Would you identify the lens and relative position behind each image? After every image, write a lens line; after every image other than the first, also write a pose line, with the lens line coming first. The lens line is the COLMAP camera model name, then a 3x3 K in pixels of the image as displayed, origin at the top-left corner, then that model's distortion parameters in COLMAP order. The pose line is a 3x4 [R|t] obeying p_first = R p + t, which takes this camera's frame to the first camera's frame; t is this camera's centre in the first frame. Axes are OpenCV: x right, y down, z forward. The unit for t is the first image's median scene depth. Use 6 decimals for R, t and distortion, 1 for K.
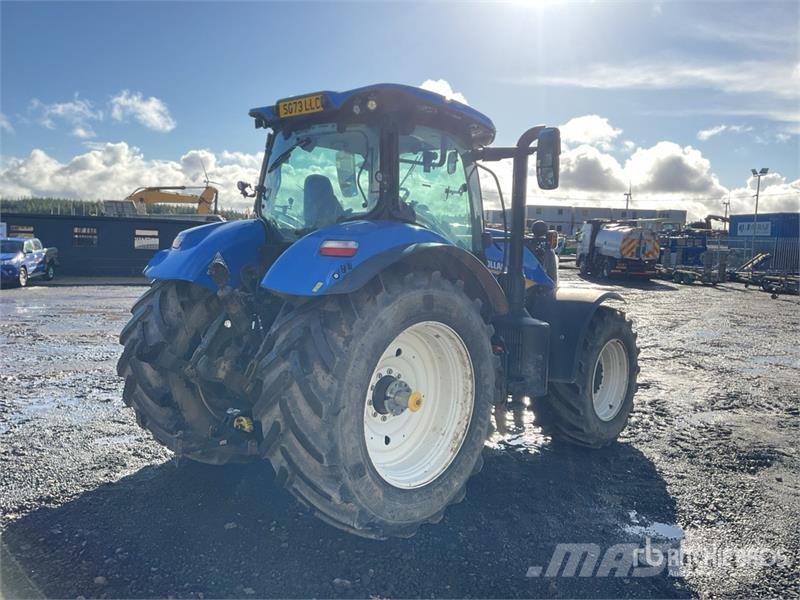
lens RADIAL K [[654.6, 0, 400.9], [0, 654.6, 297.1], [0, 0, 1]] dist [0.096687, -0.163255]
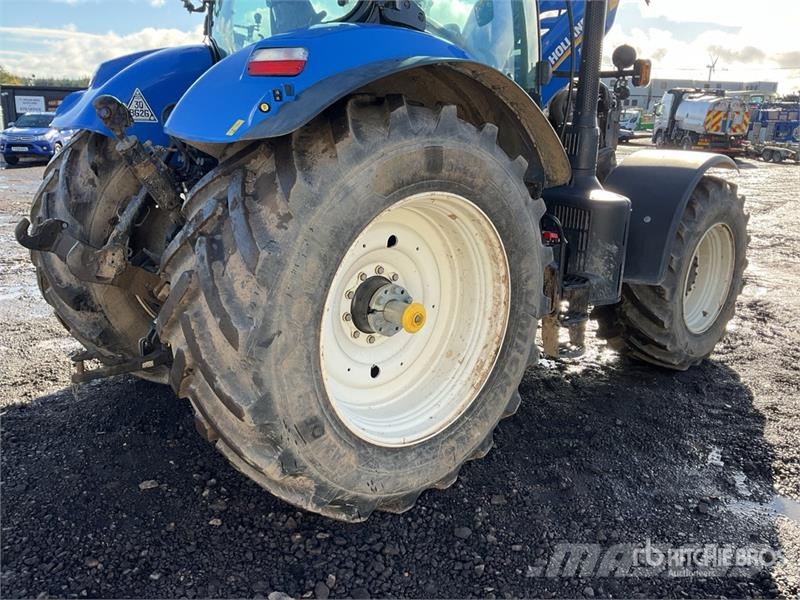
lens RADIAL K [[644.3, 0, 400.0], [0, 644.3, 300.0], [0, 0, 1]] dist [0.109993, -0.208777]
pose [[0.995480, 0.018808, -0.093095, 0.062536], [-0.001600, 0.983378, 0.181564, 0.024794], [0.094963, -0.180594, 0.978963, 0.354155]]
